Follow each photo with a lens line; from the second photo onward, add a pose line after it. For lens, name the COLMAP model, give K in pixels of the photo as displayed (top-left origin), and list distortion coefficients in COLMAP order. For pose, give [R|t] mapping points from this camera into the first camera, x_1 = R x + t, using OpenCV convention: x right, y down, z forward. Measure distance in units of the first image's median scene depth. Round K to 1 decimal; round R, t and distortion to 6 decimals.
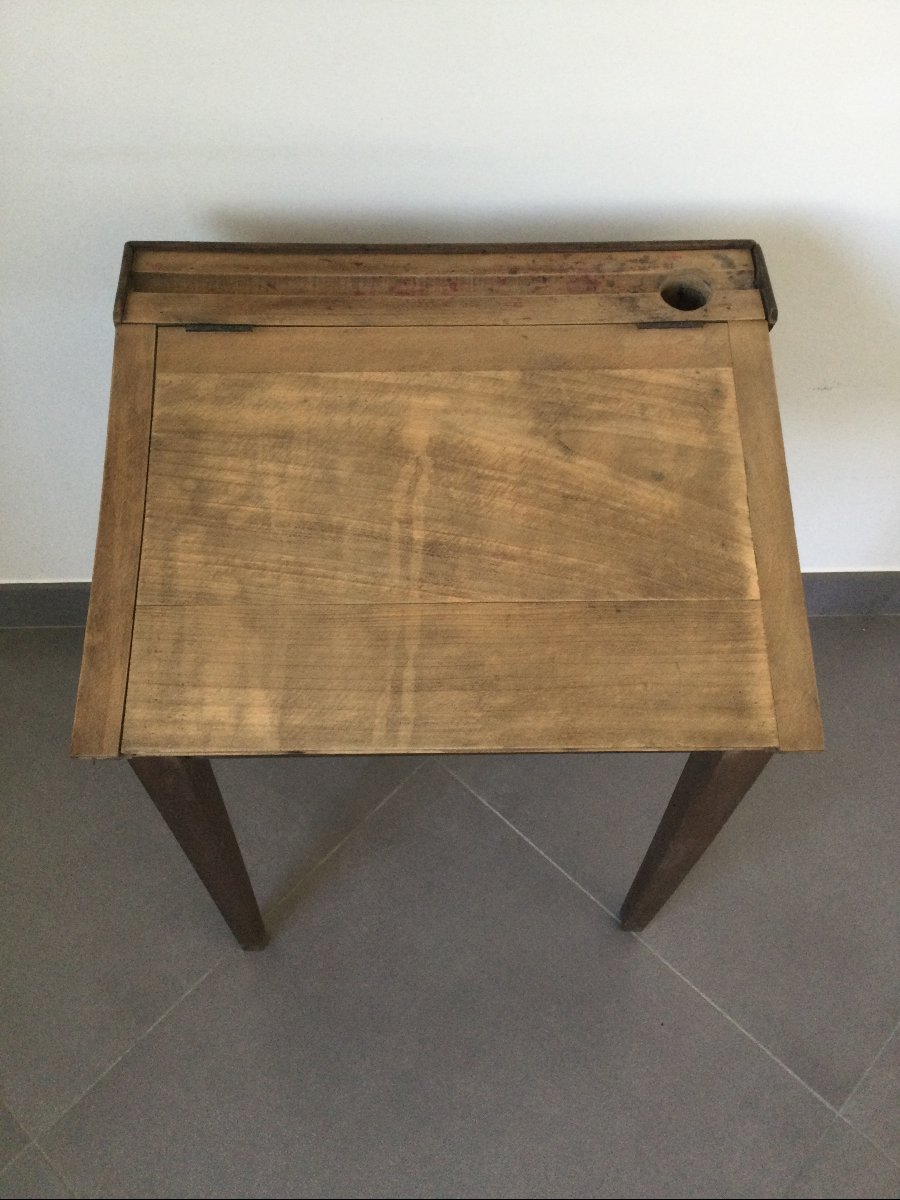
lens RADIAL K [[1096.0, 0, 456.2], [0, 1096.0, 601.5], [0, 0, 1]] dist [0.047887, 0.000000]
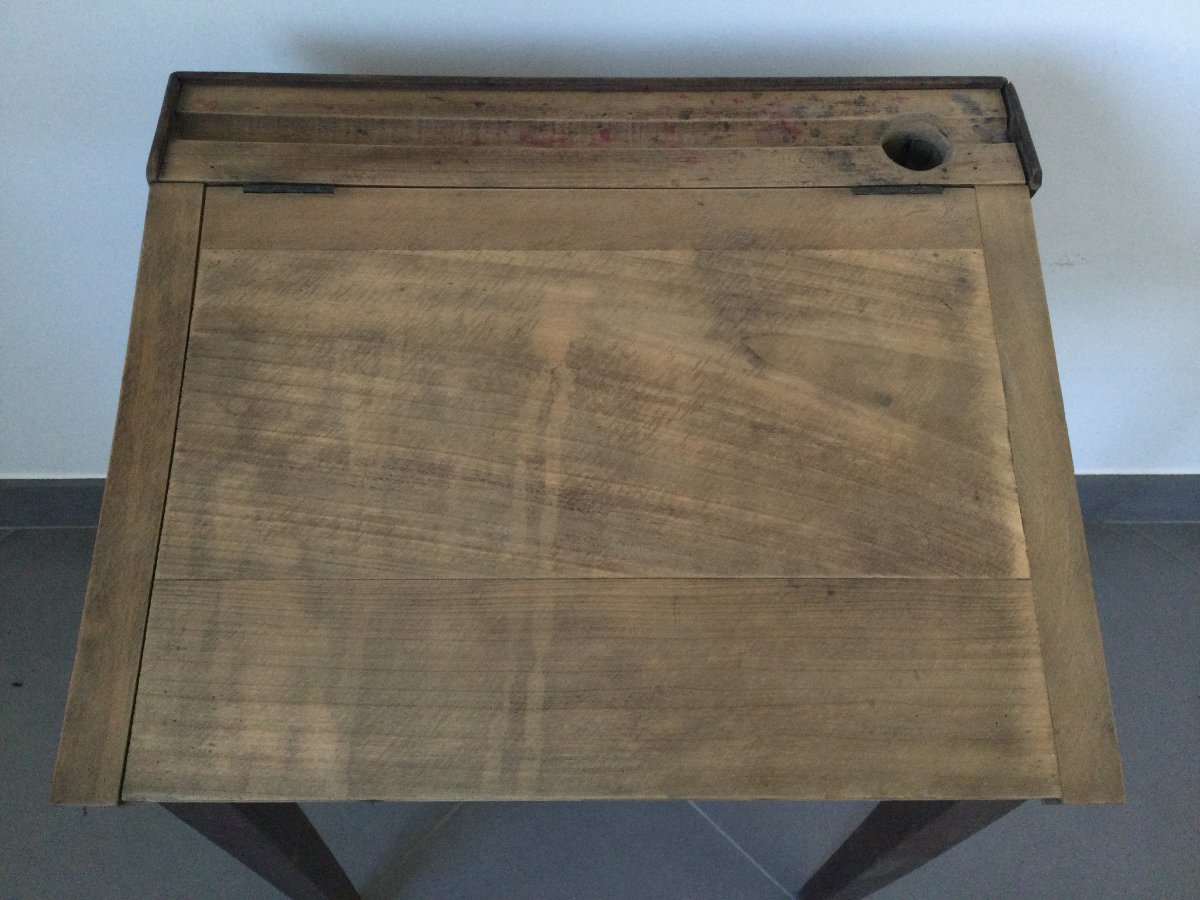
lens RADIAL K [[1096.0, 0, 600.9], [0, 1096.0, 438.1], [0, 0, 1]] dist [0.047887, 0.000000]
pose [[0.999919, 0.010810, -0.006790, 0.001839], [-0.010818, 0.999941, -0.001225, -0.085316], [0.006777, 0.001298, 0.999976, 0.271216]]
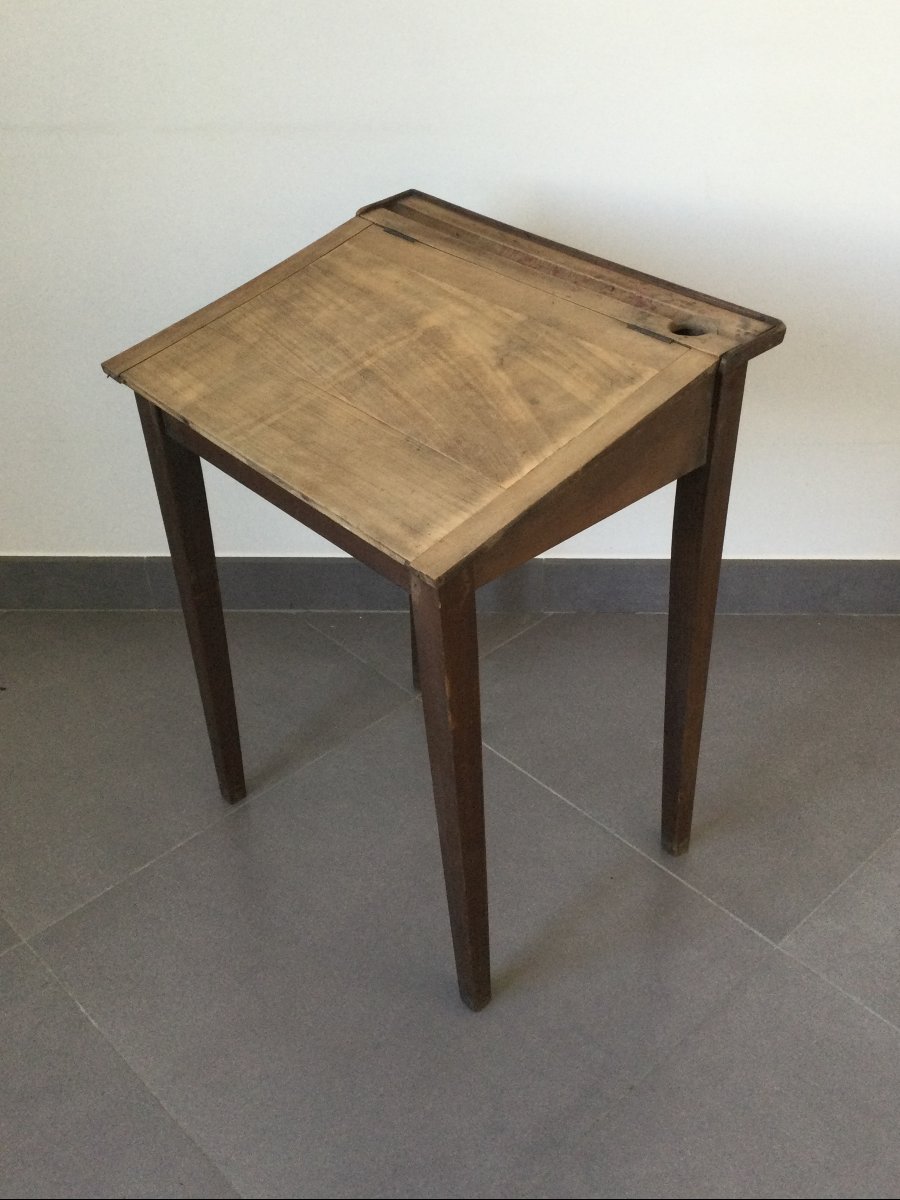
lens RADIAL K [[1276.4, 0, 455.2], [0, 1276.4, 593.8], [0, 0, 1]] dist [0.064751, 0.000000]
pose [[0.653646, 0.422555, -0.627849, 1.077509], [-0.621471, 0.773128, -0.126675, 0.272243], [0.431881, 0.472991, 0.767957, 0.007523]]
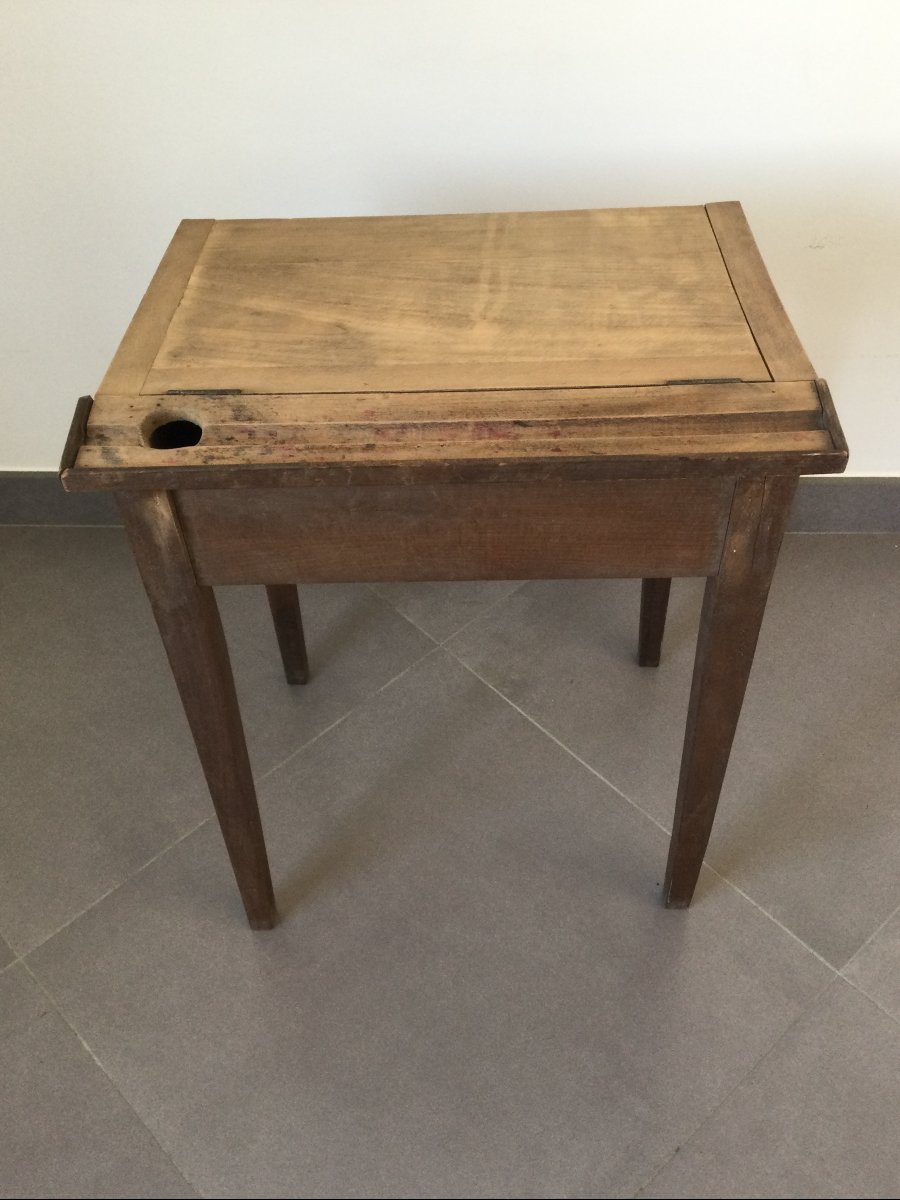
lens RADIAL K [[1276.4, 0, 457.8], [0, 1276.4, 603.0], [0, 0, 1]] dist [0.064751, 0.000000]
pose [[-0.999559, -0.007640, 0.028679, -0.047115], [0.029663, -0.289783, 0.956633, -1.369468], [0.001002, 0.957062, 0.289882, 0.909257]]
